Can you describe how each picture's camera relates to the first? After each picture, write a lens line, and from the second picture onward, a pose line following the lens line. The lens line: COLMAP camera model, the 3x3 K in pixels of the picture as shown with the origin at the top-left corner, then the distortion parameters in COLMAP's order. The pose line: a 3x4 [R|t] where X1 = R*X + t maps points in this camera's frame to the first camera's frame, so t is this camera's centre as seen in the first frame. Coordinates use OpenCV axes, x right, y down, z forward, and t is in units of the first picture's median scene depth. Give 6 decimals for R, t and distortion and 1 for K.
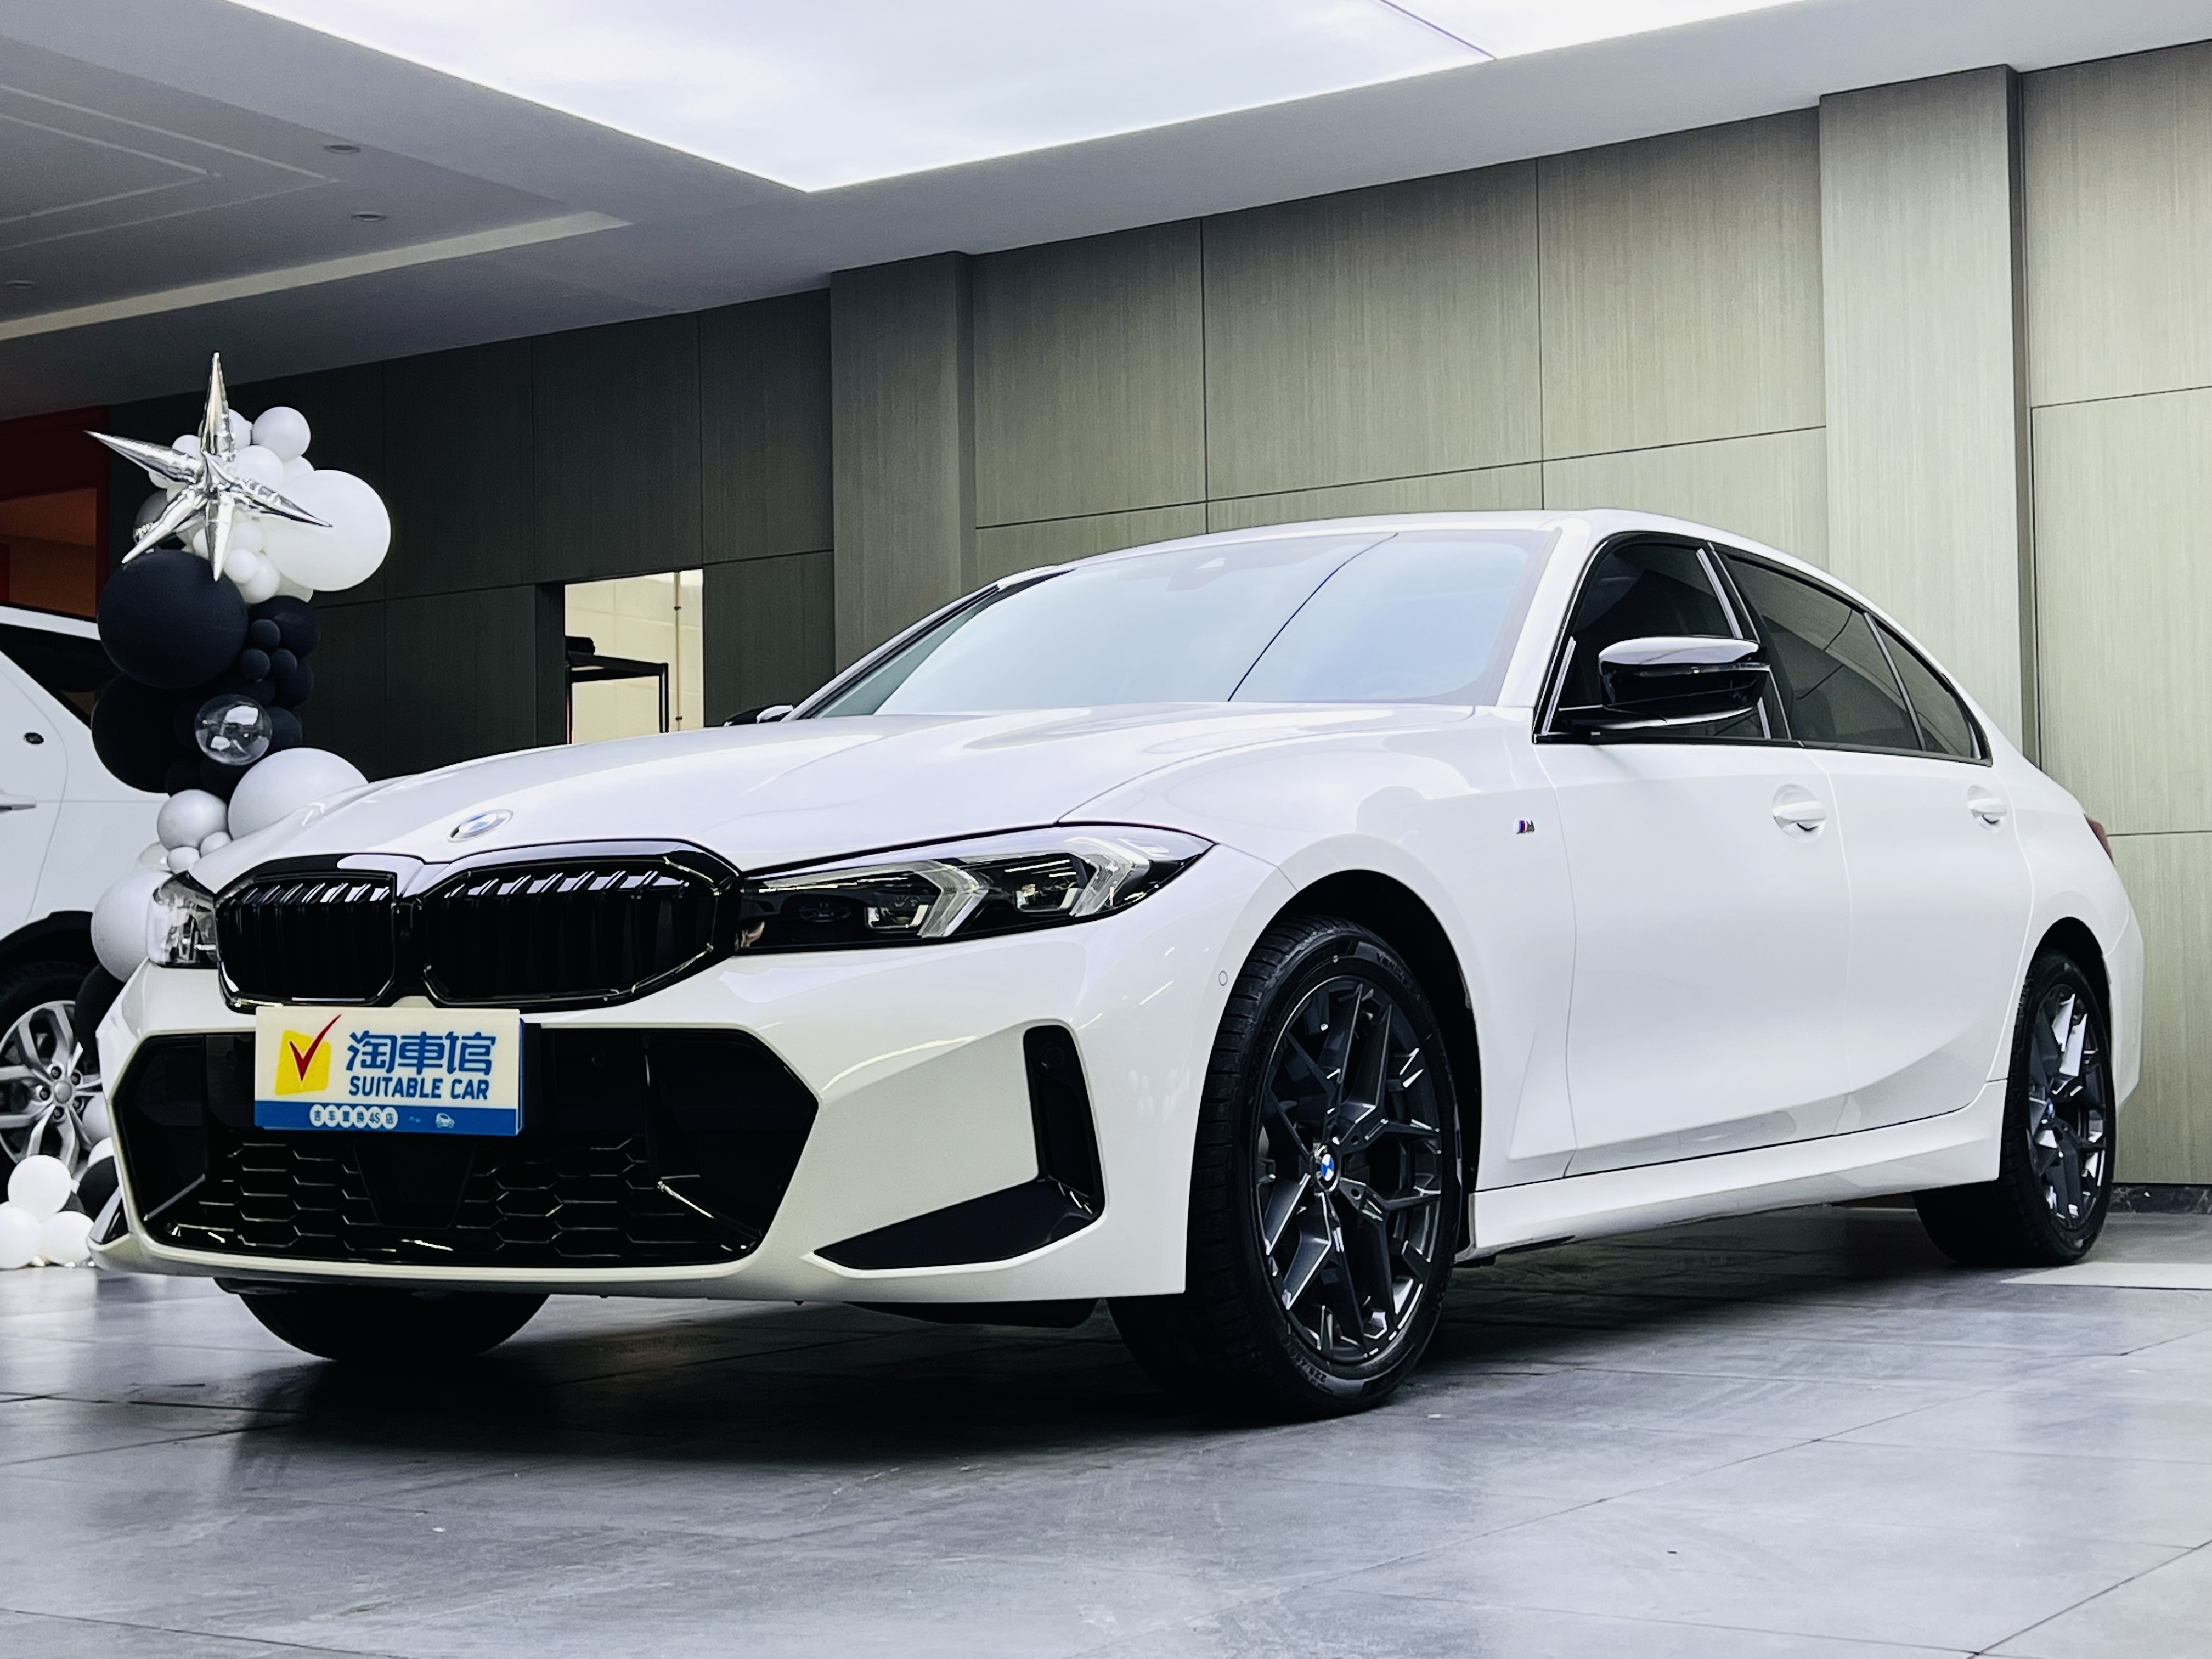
lens RADIAL K [[3345.0, 0, 1106.0], [0, 3345.0, 829.5], [0, 0, 1]] dist [0.158952, -0.166573]
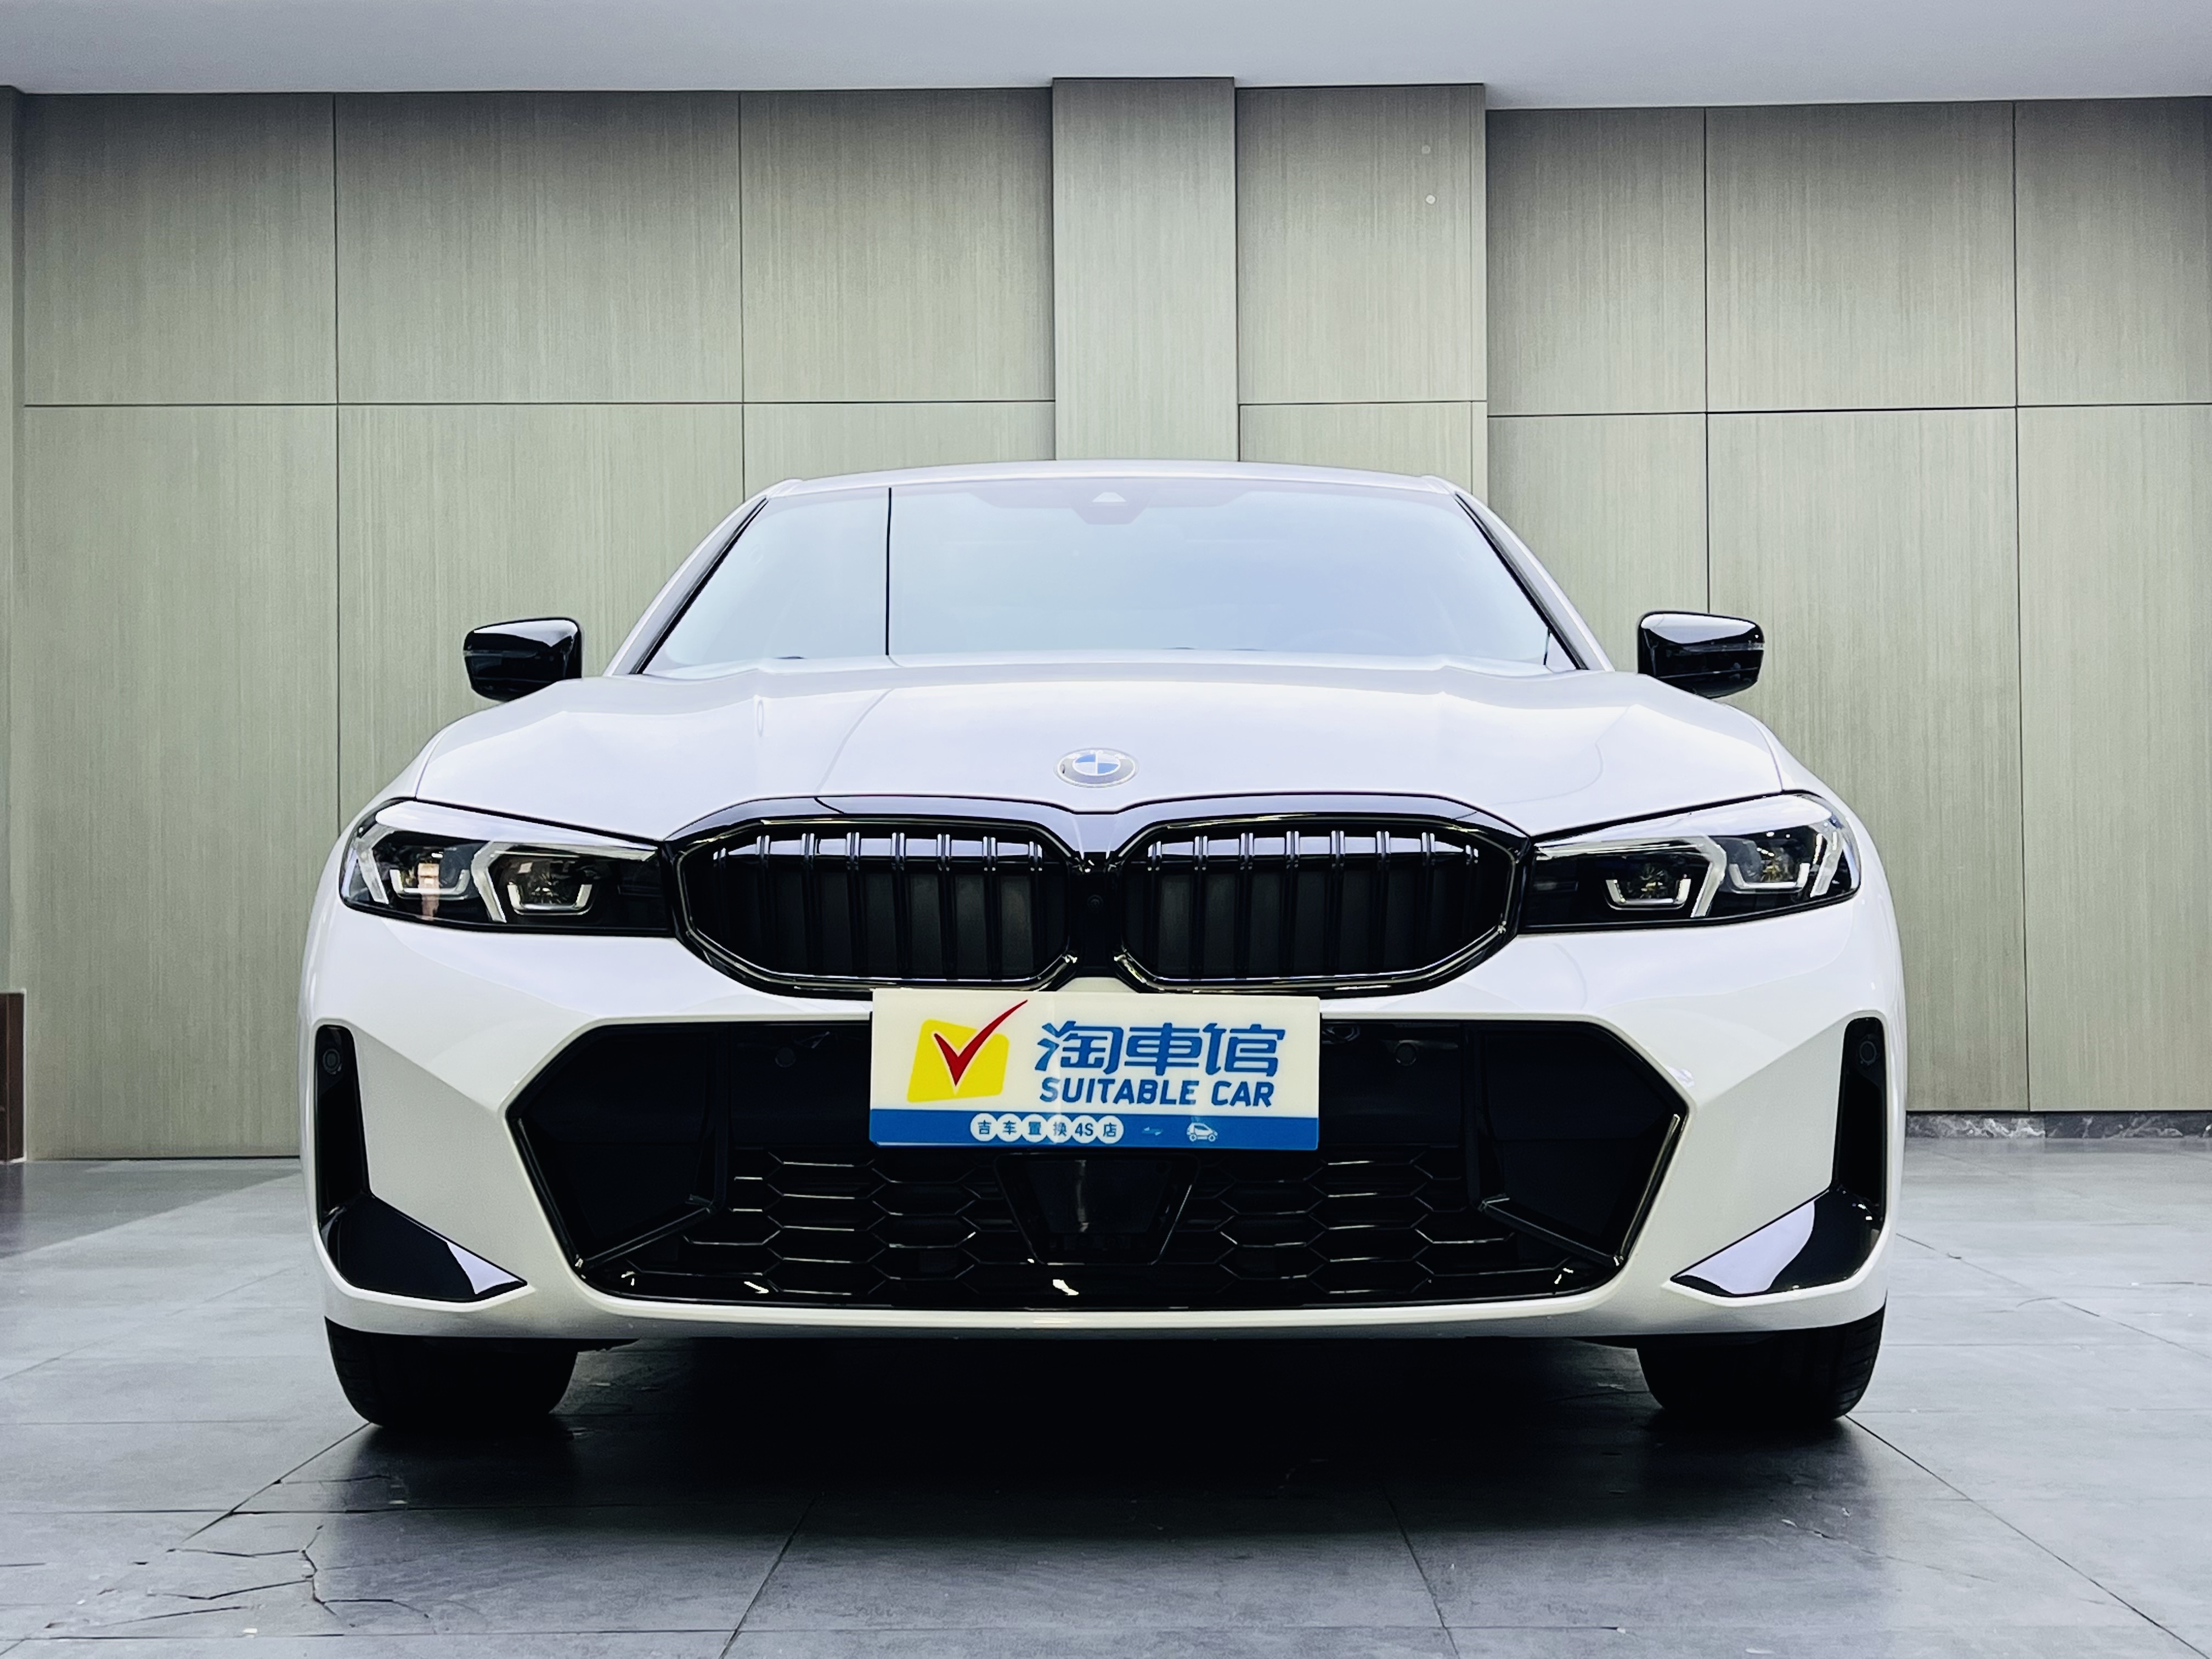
lens RADIAL K [[3134.4, 0, 1106.0], [0, 3134.4, 829.5], [0, 0, 1]] dist [0.235410, -0.785750]
pose [[0.841921, 0.026050, 0.538971, -0.620013], [-0.035952, 0.999323, 0.007860, 0.008233], [-0.538401, -0.025995, 0.842288, 0.372546]]
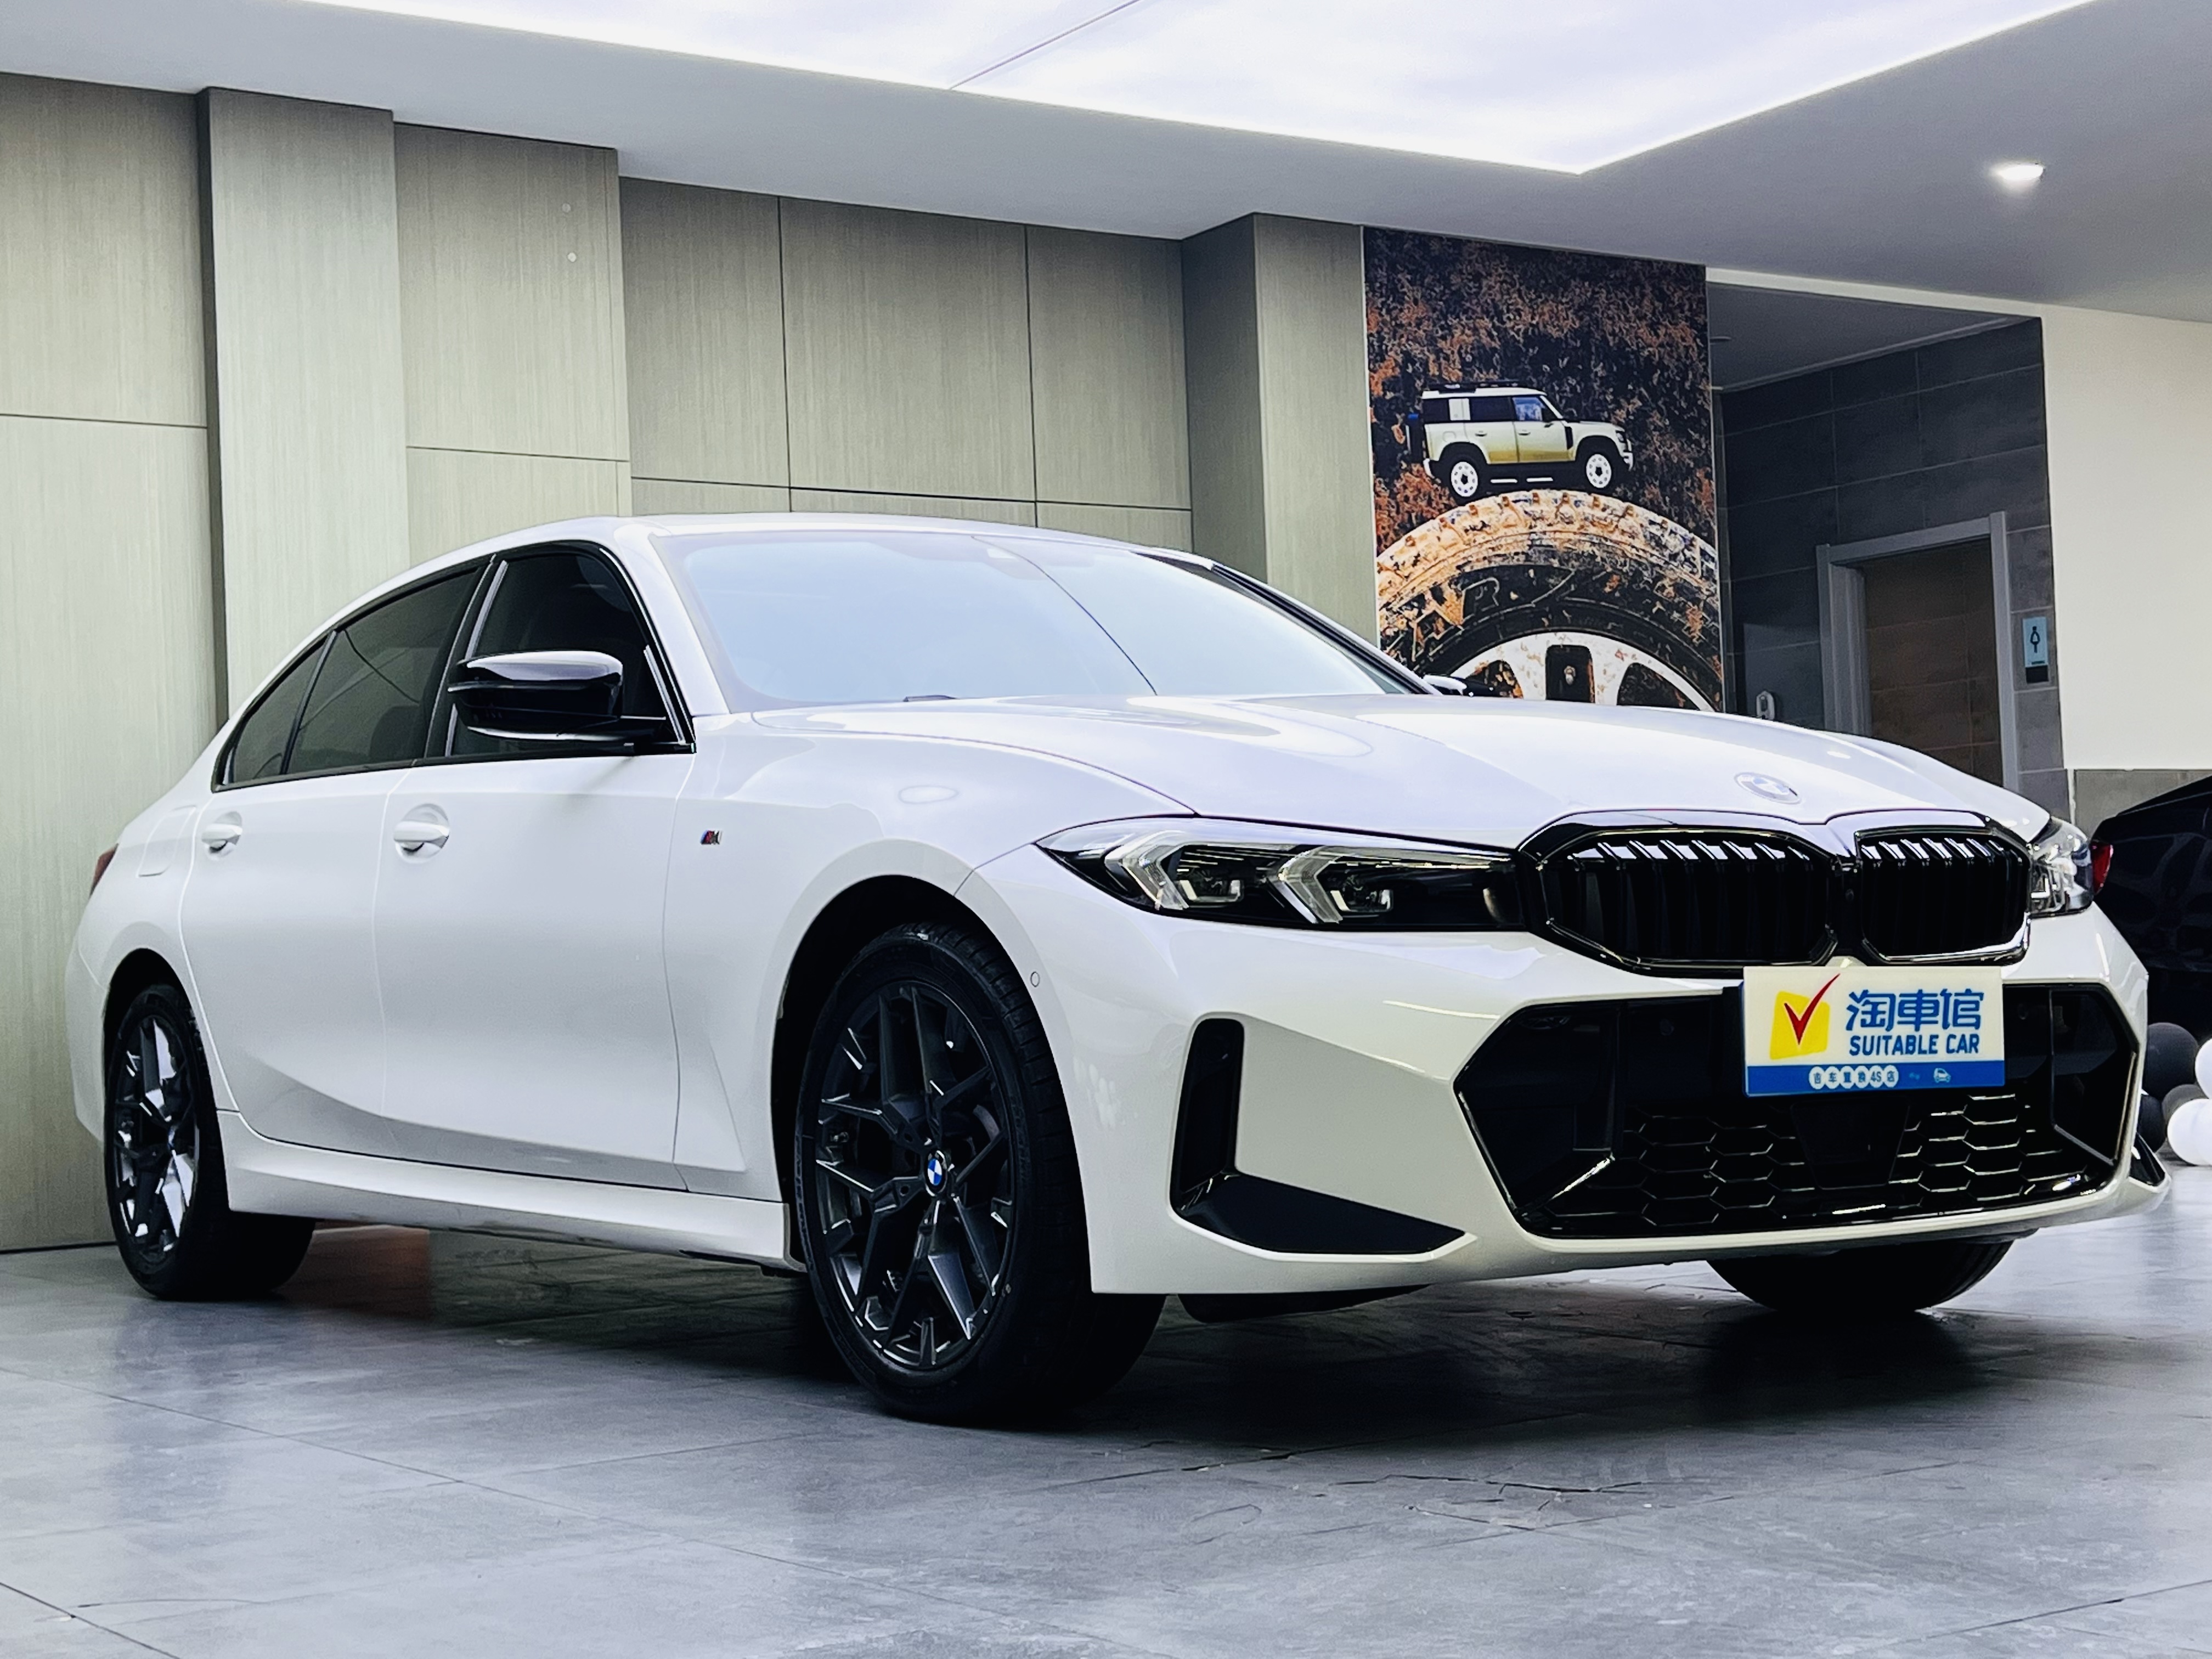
lens RADIAL K [[3375.8, 0, 1106.0], [0, 3375.8, 829.5], [0, 0, 1]] dist [0.140418, -0.080104]
pose [[0.389608, 0.040195, 0.920103, -1.240734], [-0.019360, 0.999184, -0.035452, 0.052792], [-0.920777, -0.004001, 0.390068, 0.822138]]
